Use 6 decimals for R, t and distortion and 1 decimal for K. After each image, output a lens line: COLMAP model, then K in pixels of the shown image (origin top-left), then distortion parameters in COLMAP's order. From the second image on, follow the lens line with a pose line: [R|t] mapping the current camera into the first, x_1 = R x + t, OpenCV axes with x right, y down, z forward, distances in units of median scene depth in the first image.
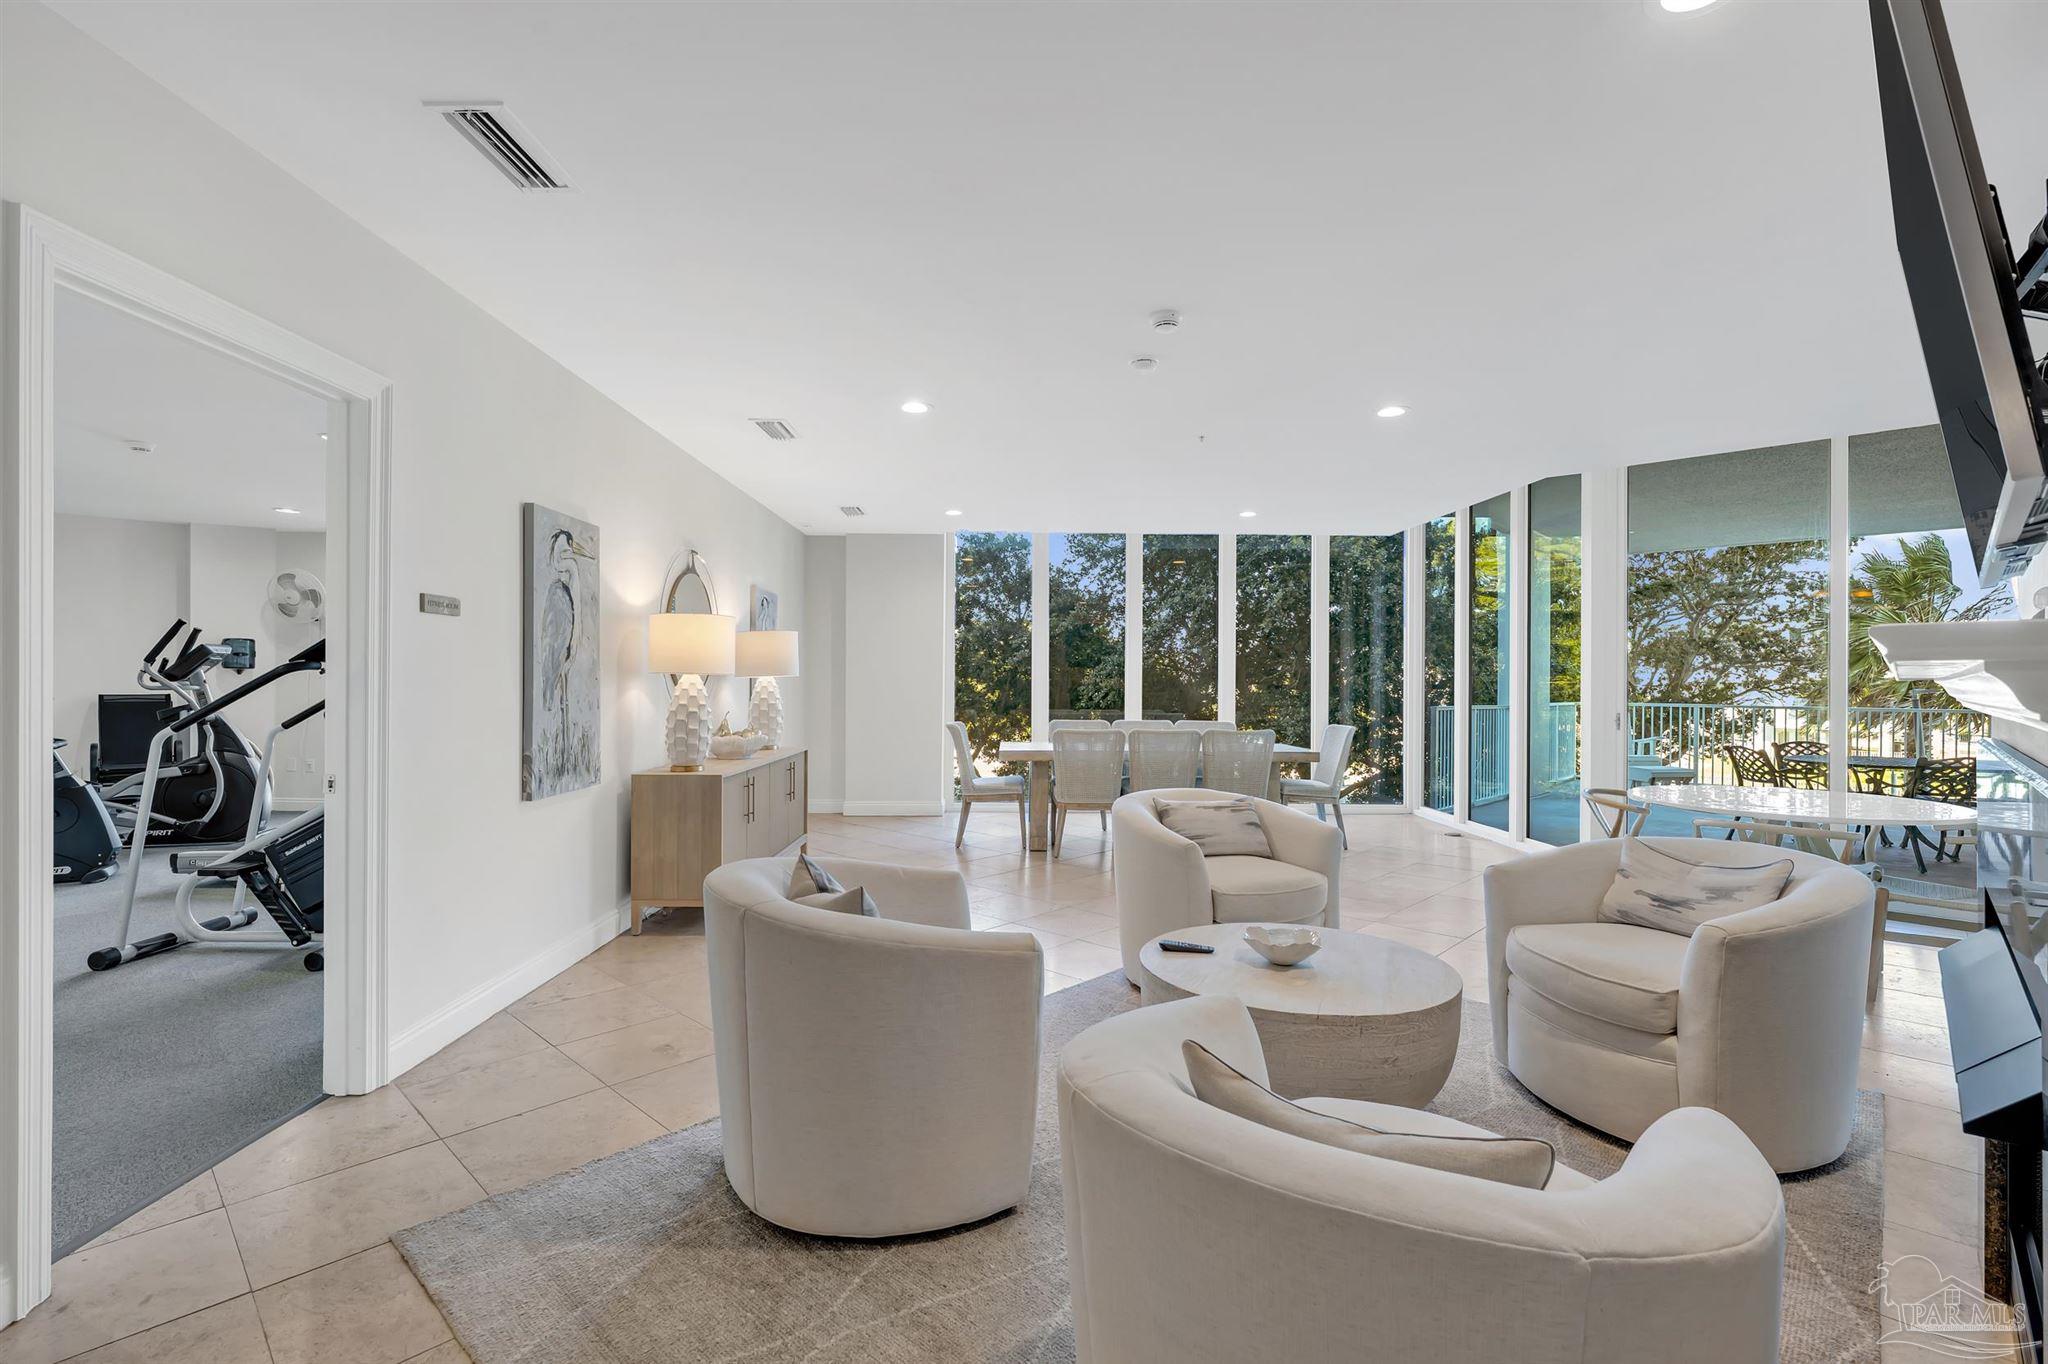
lens RADIAL K [[930.2, 0, 1029.2], [0, 930.2, 683.7], [0, 0, 1]] dist [0.003595, 0.000182]
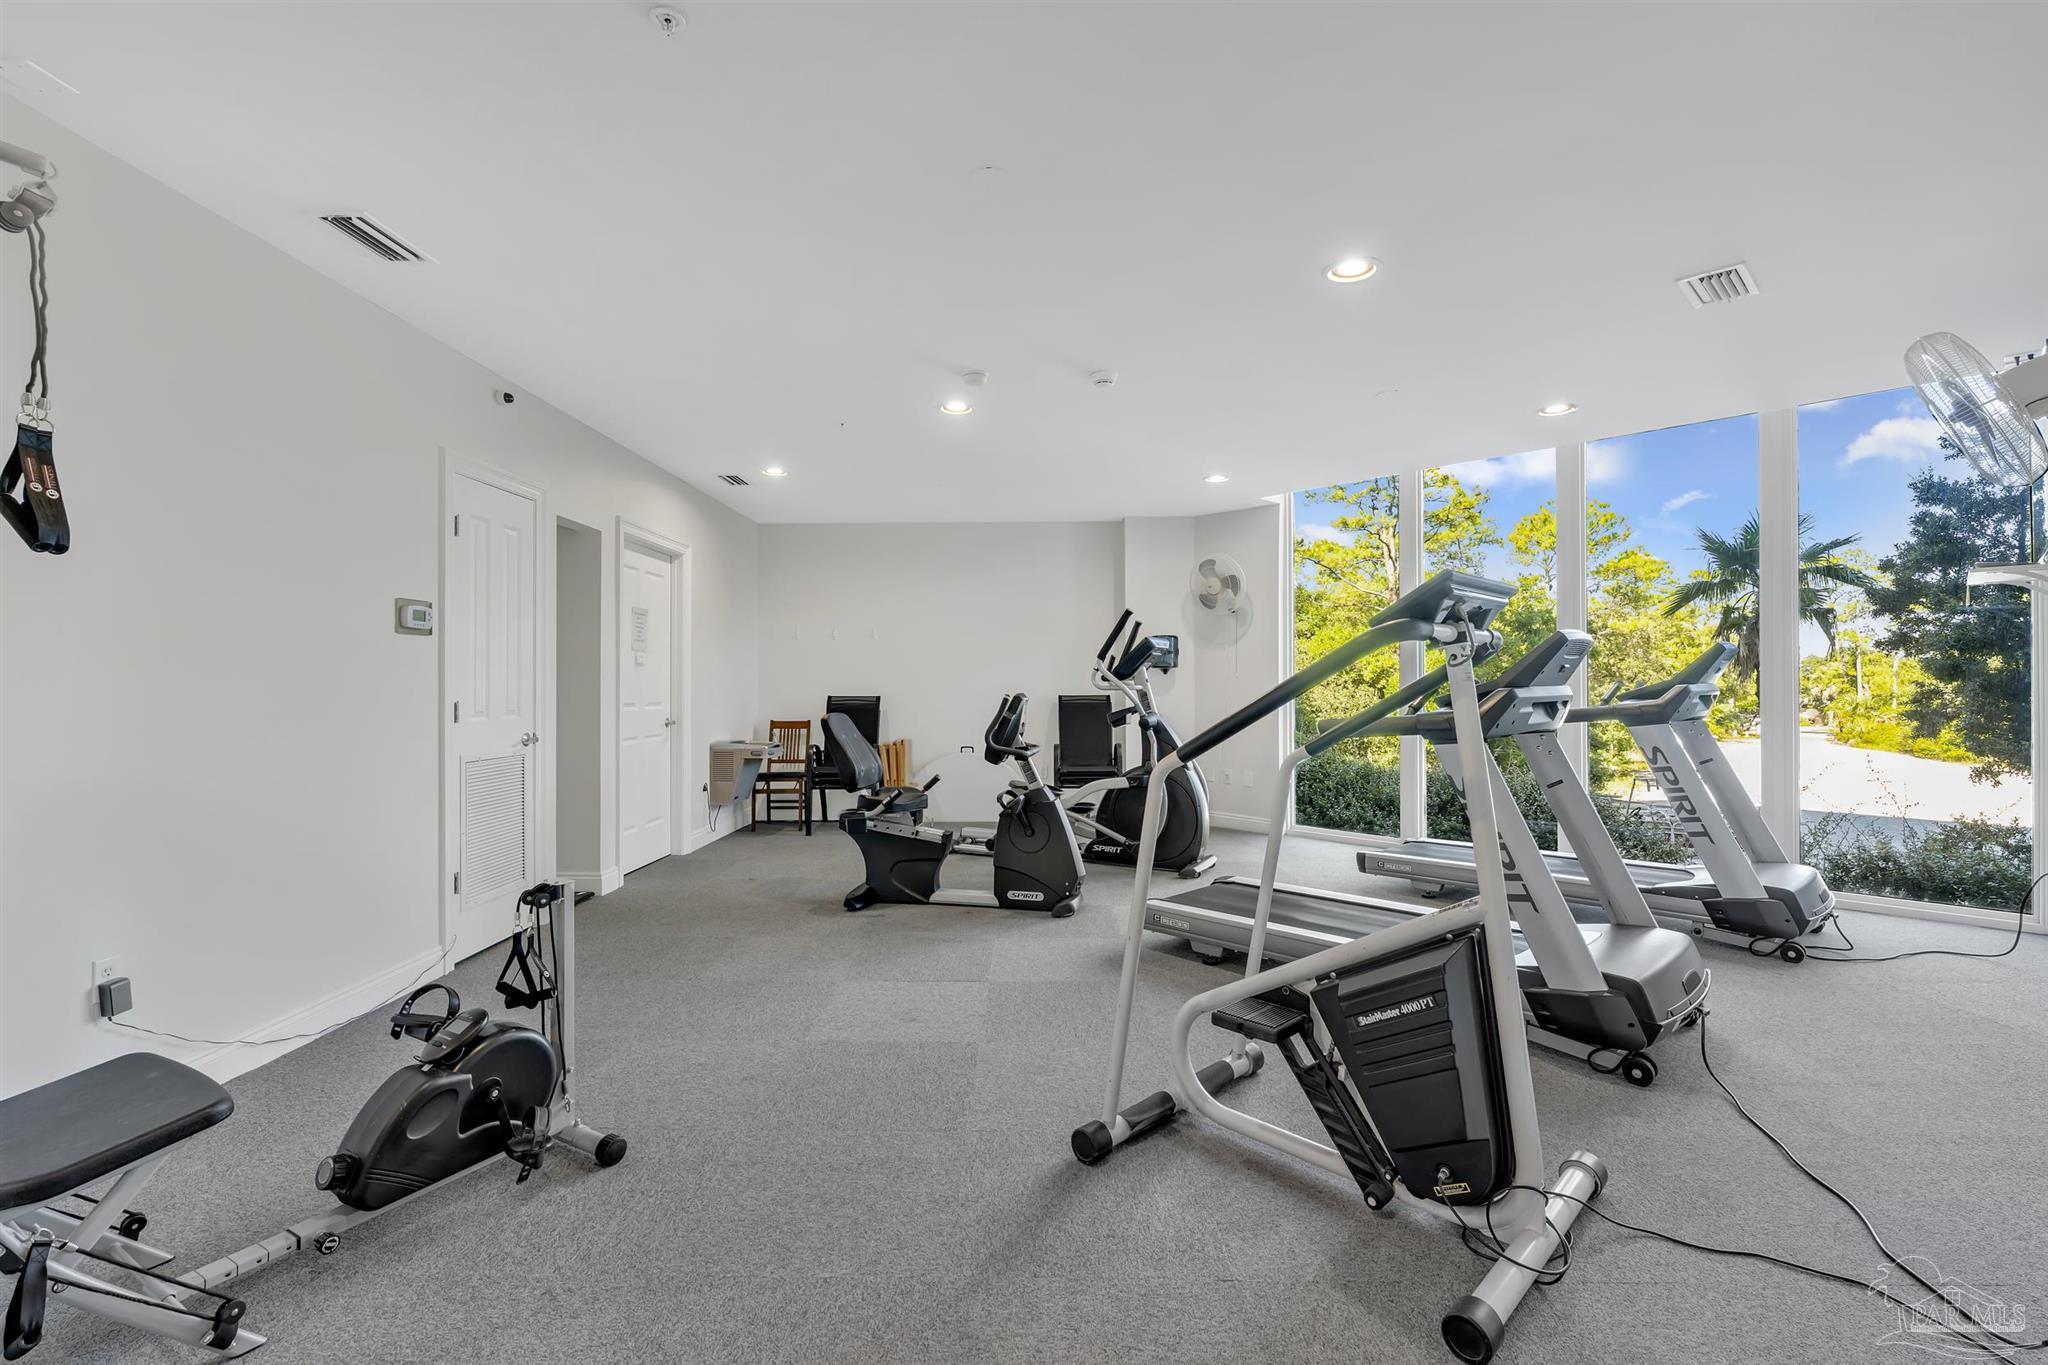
lens RADIAL K [[930.2, 0, 1029.9], [0, 930.2, 693.8], [0, 0, 1]] dist [0.003595, 0.000182]
pose [[0.693237, 0.000305, -0.720710, -0.333381], [0.005052, 0.999973, 0.005282, 0.004883], [0.720692, -0.007302, 0.693217, 0.318287]]
